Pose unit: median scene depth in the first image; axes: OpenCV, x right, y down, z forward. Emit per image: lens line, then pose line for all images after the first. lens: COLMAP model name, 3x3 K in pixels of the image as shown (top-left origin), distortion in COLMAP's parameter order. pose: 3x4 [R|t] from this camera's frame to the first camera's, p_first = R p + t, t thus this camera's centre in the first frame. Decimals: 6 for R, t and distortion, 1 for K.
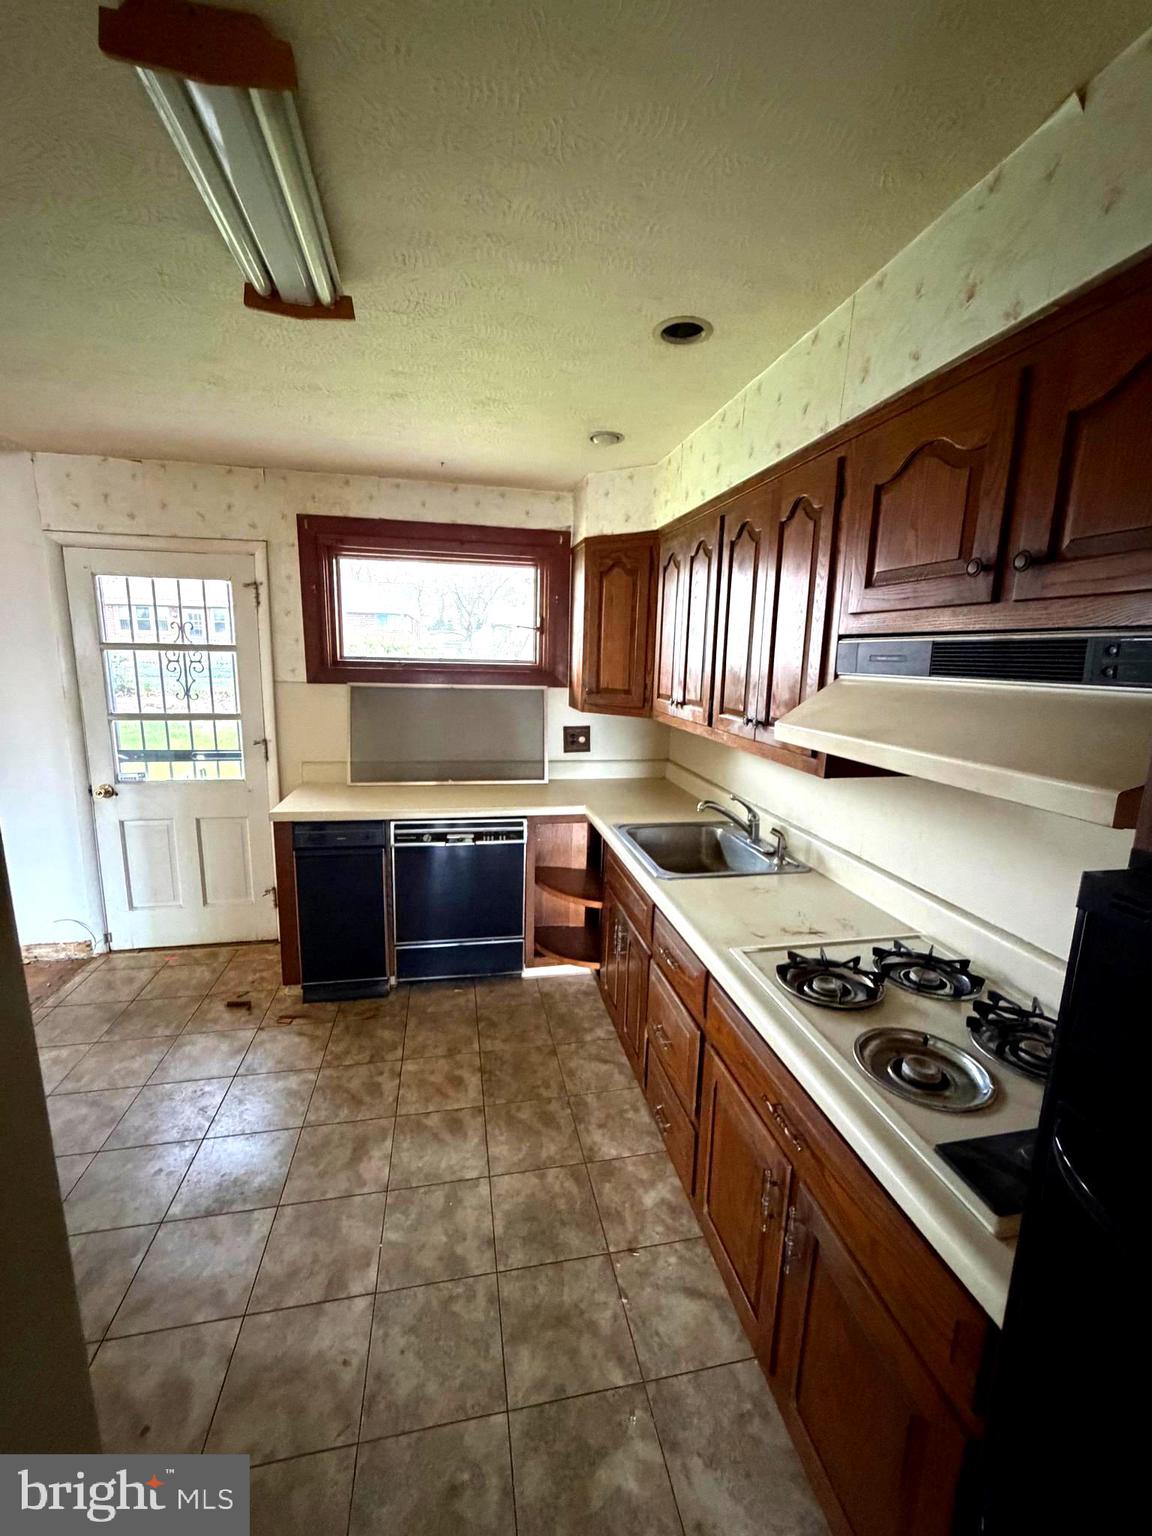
lens RADIAL K [[611.7, 0, 572.5], [0, 611.7, 762.2], [0, 0, 1]] dist [0.000109, -0.000363]
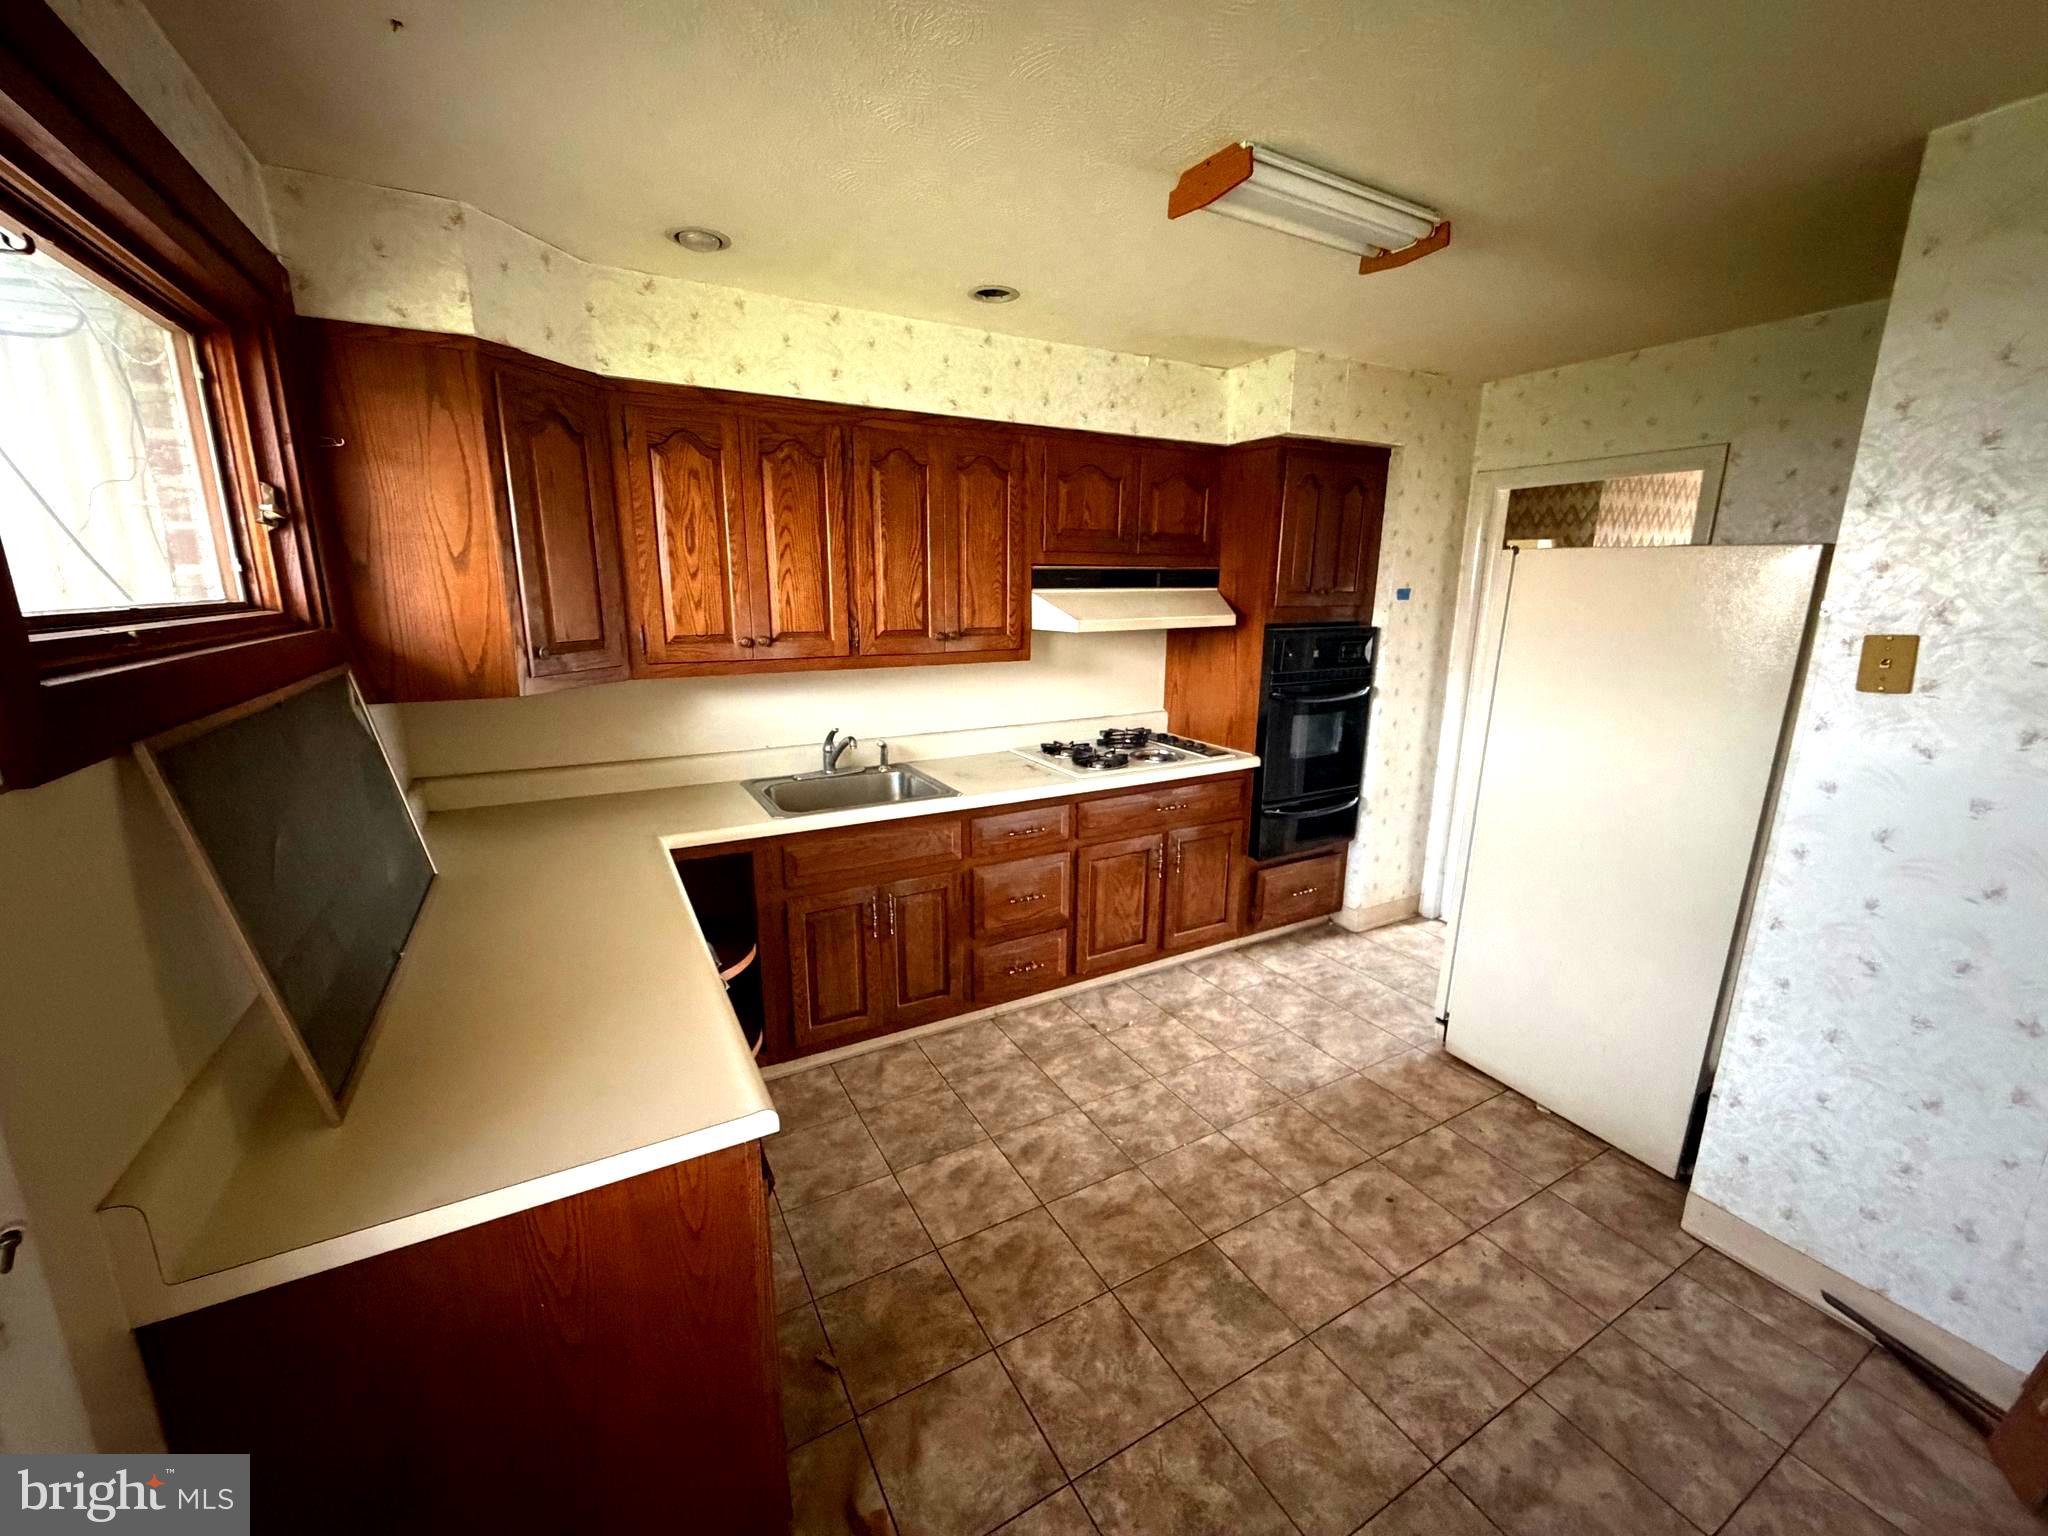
lens RADIAL K [[815.6, 0, 1023.3], [0, 815.6, 769.2], [0, 0, 1]] dist [0.000109, -0.000363]
pose [[-0.310495, -0.237964, 0.920307, -1.196980], [0.155343, 0.942441, 0.296097, -0.255539], [-0.937796, 0.234900, -0.255658, 1.278711]]
